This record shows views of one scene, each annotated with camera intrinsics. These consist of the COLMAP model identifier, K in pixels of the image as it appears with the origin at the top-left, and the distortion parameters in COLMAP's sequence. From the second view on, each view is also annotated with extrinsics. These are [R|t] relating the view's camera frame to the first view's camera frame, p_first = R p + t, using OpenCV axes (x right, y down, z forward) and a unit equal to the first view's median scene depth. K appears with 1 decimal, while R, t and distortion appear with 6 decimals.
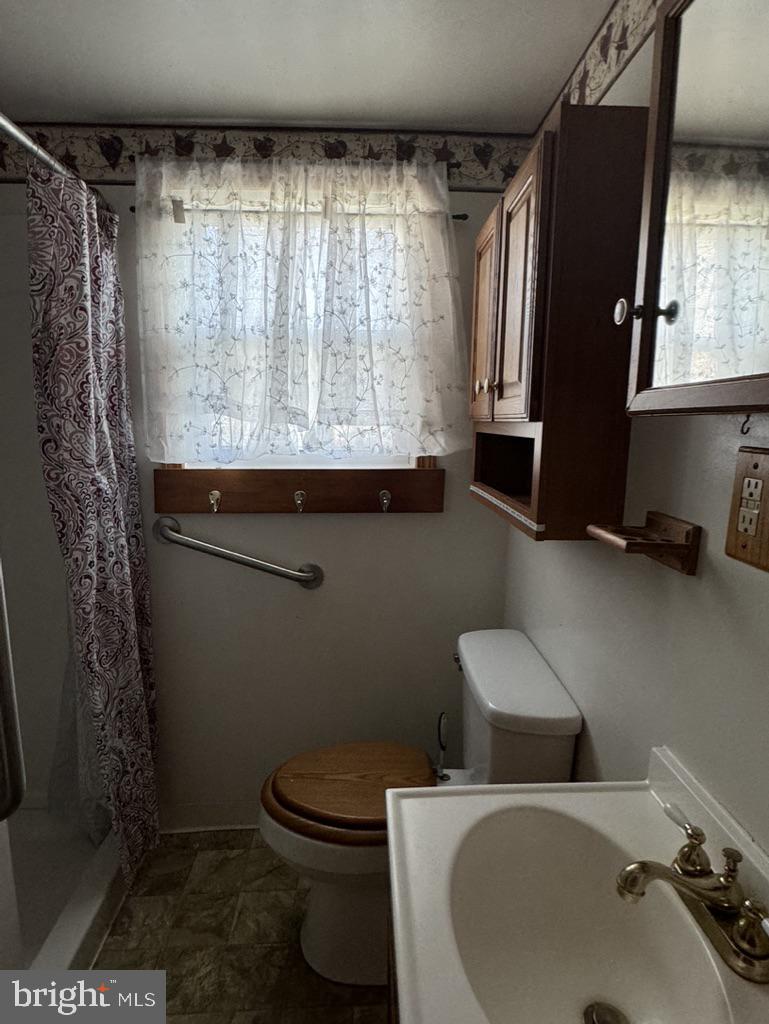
lens RADIAL K [[542.1, 0, 383.9], [0, 542.1, 508.8], [0, 0, 1]] dist [-0.006607, -0.000406]
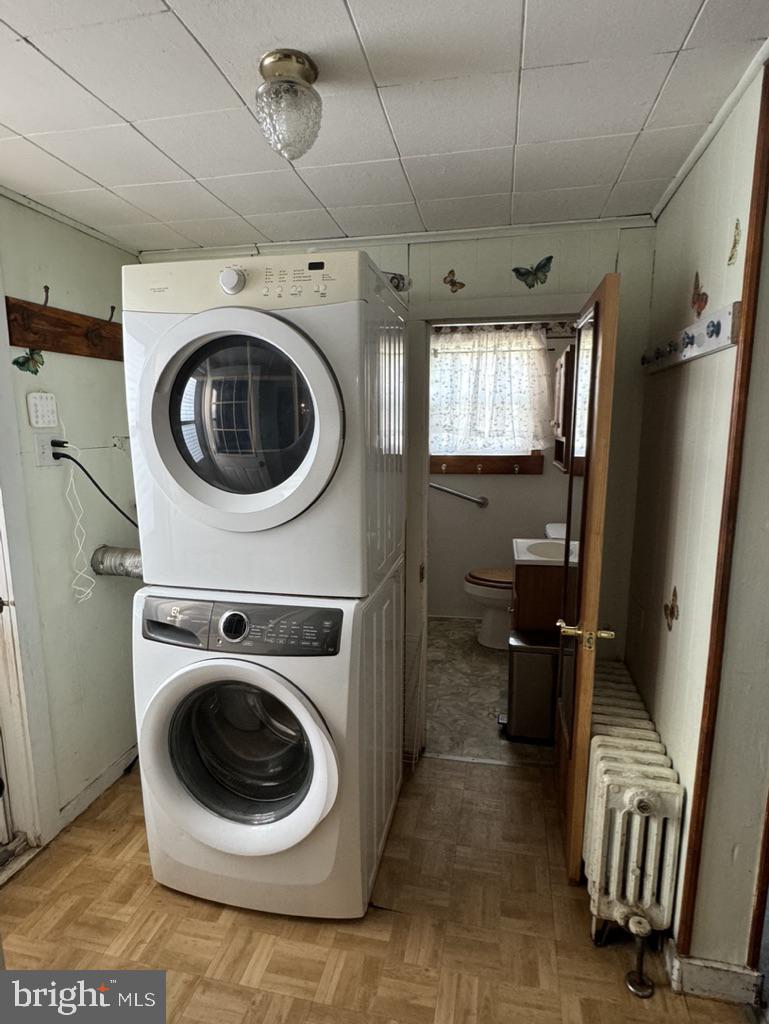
lens RADIAL K [[542.1, 0, 389.0], [0, 542.1, 515.3], [0, 0, 1]] dist [-0.006607, -0.000406]
pose [[0.969908, 0.025309, -0.242151, 0.042438], [-0.024405, 0.999679, 0.006732, 0.197286], [0.242244, -0.000620, 0.970215, -1.511100]]
